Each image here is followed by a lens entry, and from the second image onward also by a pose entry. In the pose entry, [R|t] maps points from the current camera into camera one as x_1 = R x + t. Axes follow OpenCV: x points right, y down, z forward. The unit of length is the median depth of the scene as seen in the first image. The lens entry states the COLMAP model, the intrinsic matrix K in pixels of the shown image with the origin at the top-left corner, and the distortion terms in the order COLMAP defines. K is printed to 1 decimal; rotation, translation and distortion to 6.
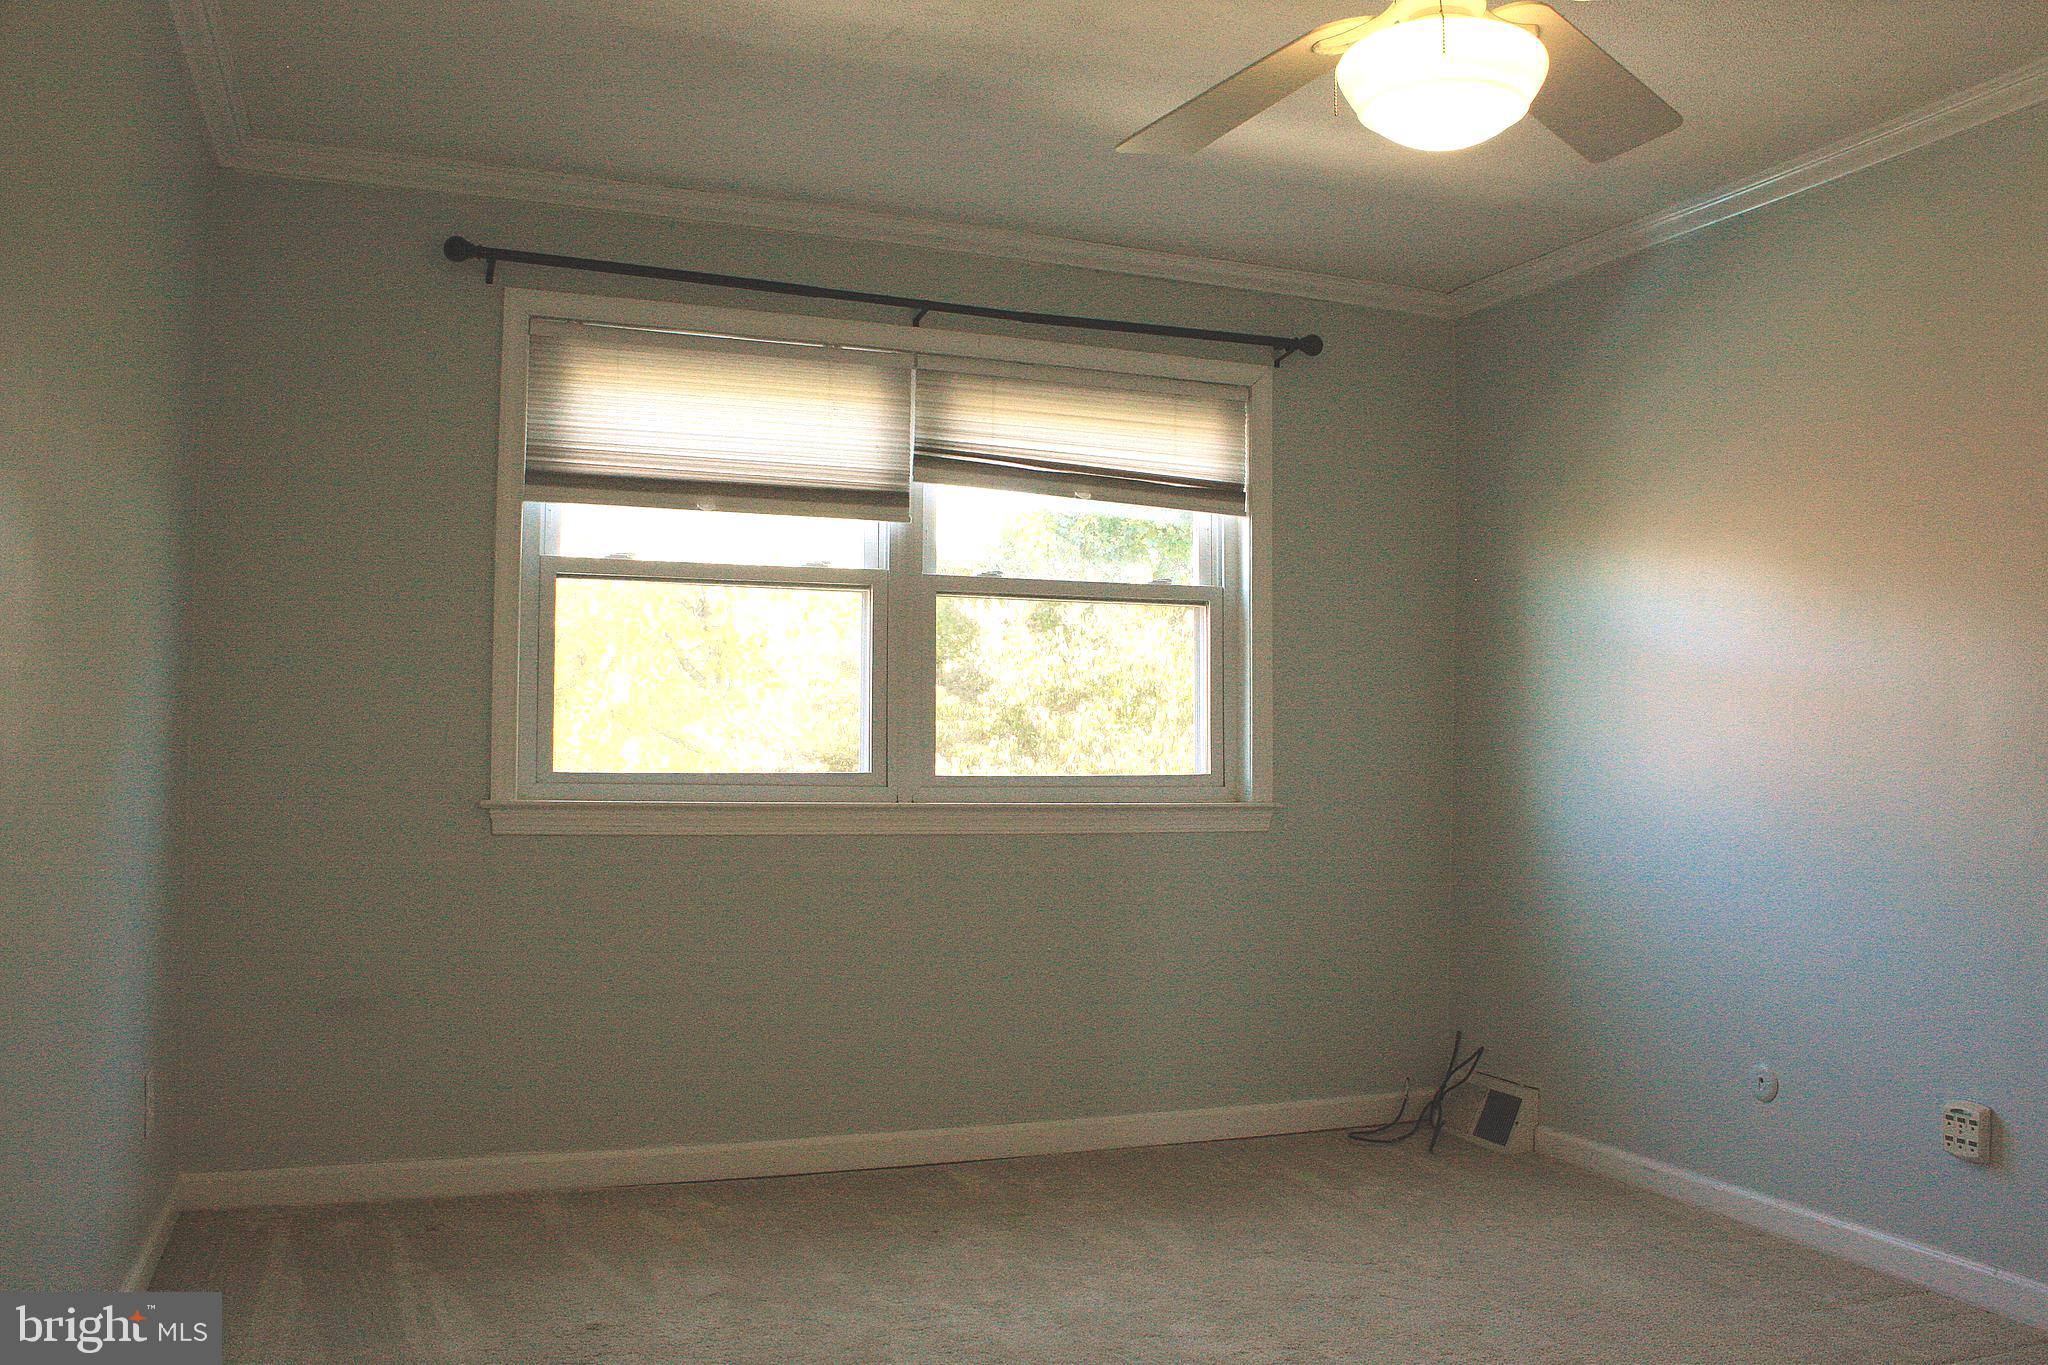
lens RADIAL K [[1694.0, 0, 1058.0], [0, 1694.0, 684.9], [0, 0, 1]] dist [-0.171422, 0.158955]
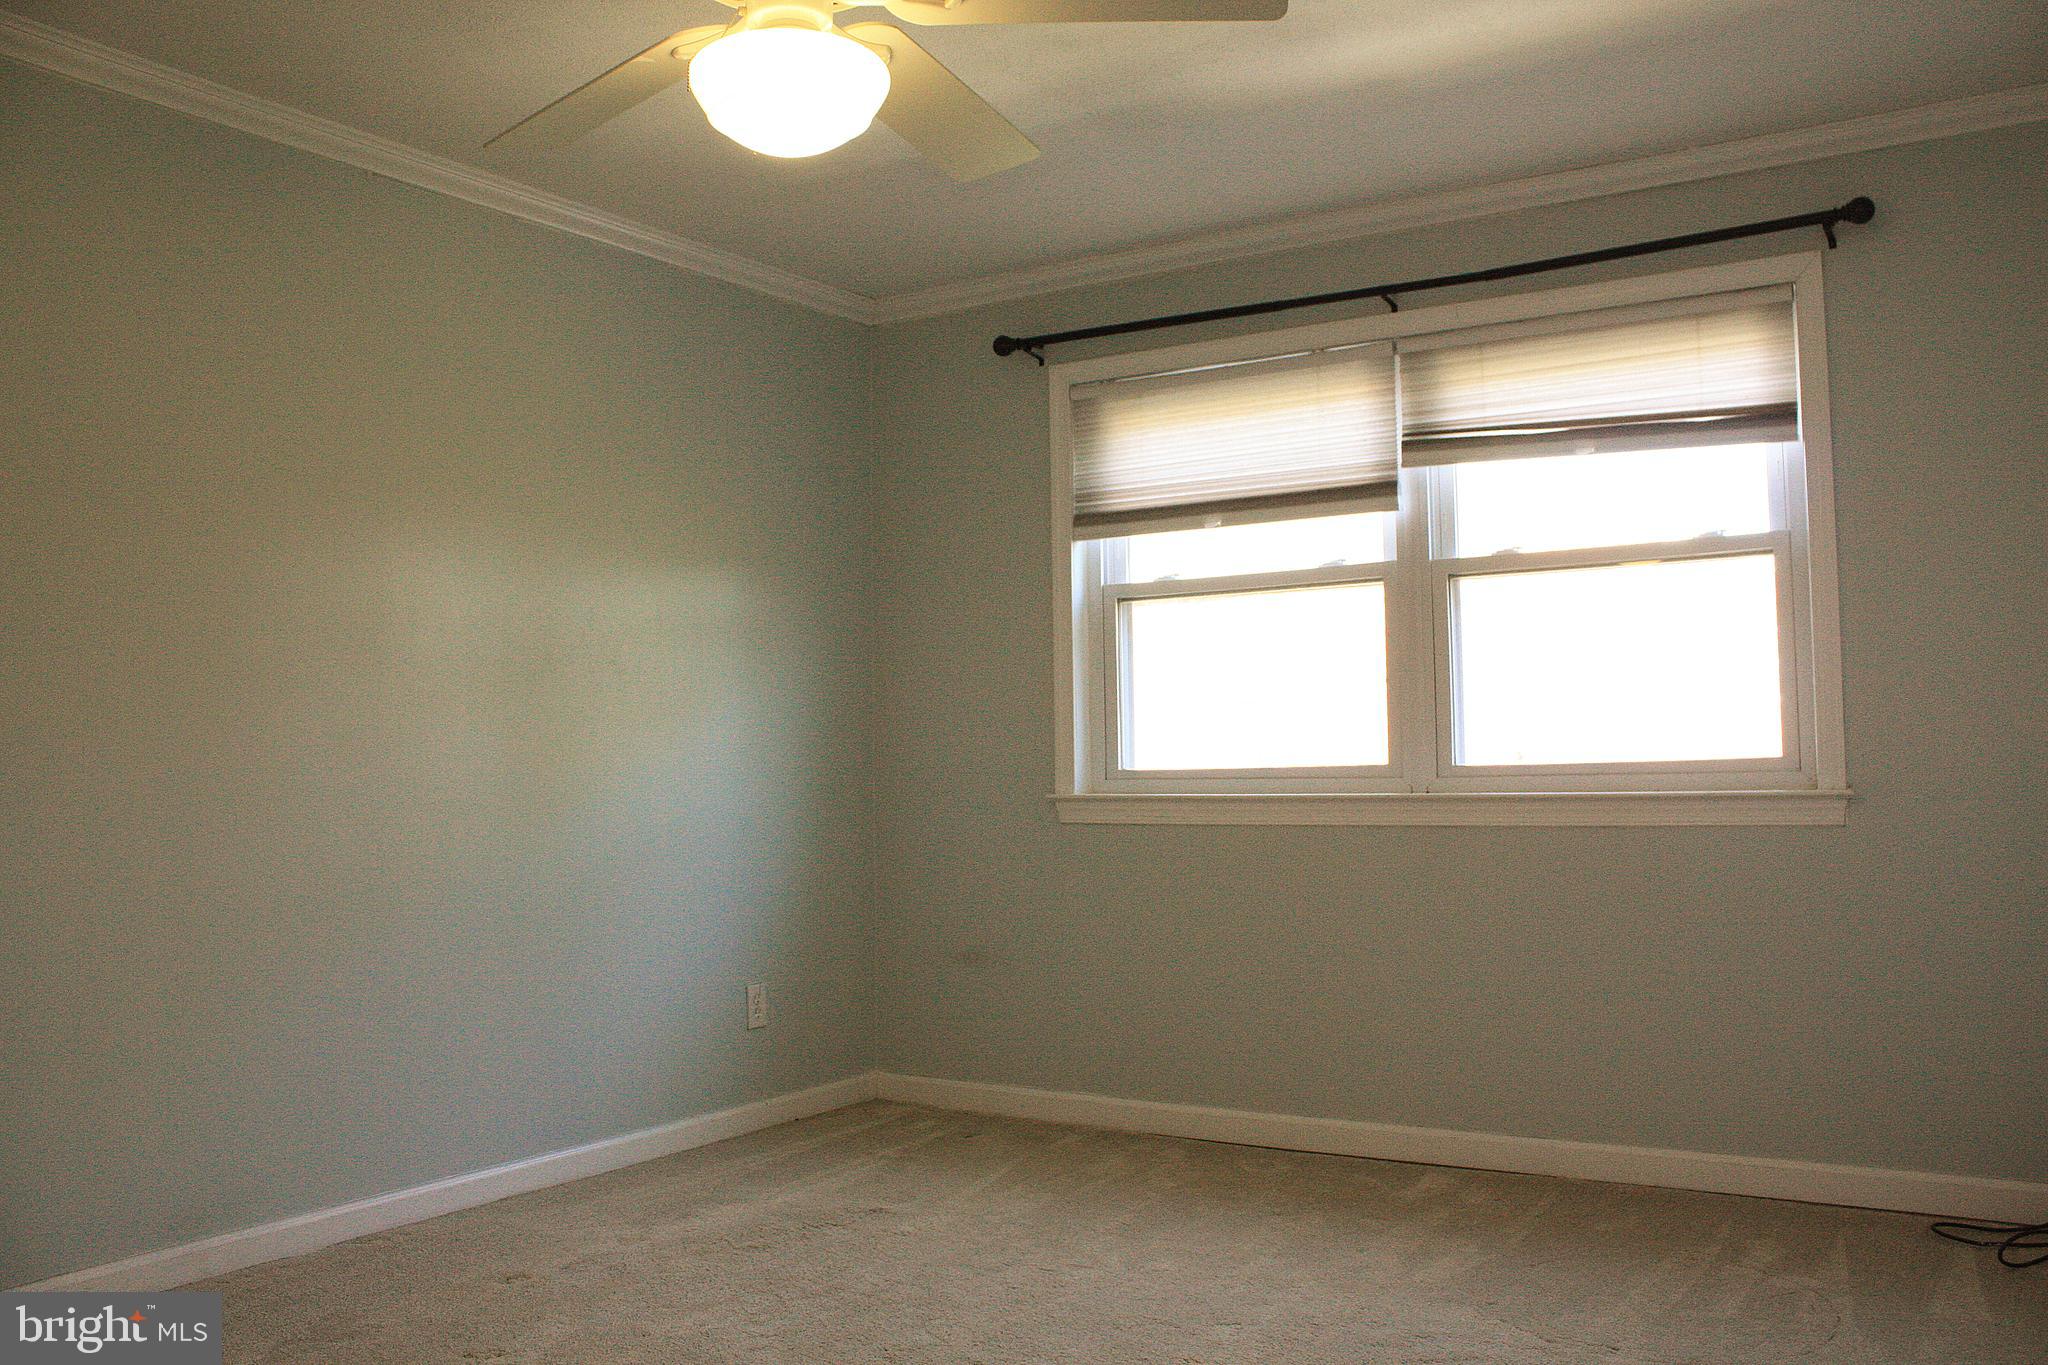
lens RADIAL K [[1737.0, 0, 1024.0], [0, 1737.0, 682.5], [0, 0, 1]] dist [-0.176677, 0.184204]
pose [[0.567816, -0.054537, -0.821347, 0.607507], [0.059462, 0.997914, -0.025153, 0.016547], [0.821005, -0.034557, 0.569874, 0.239783]]
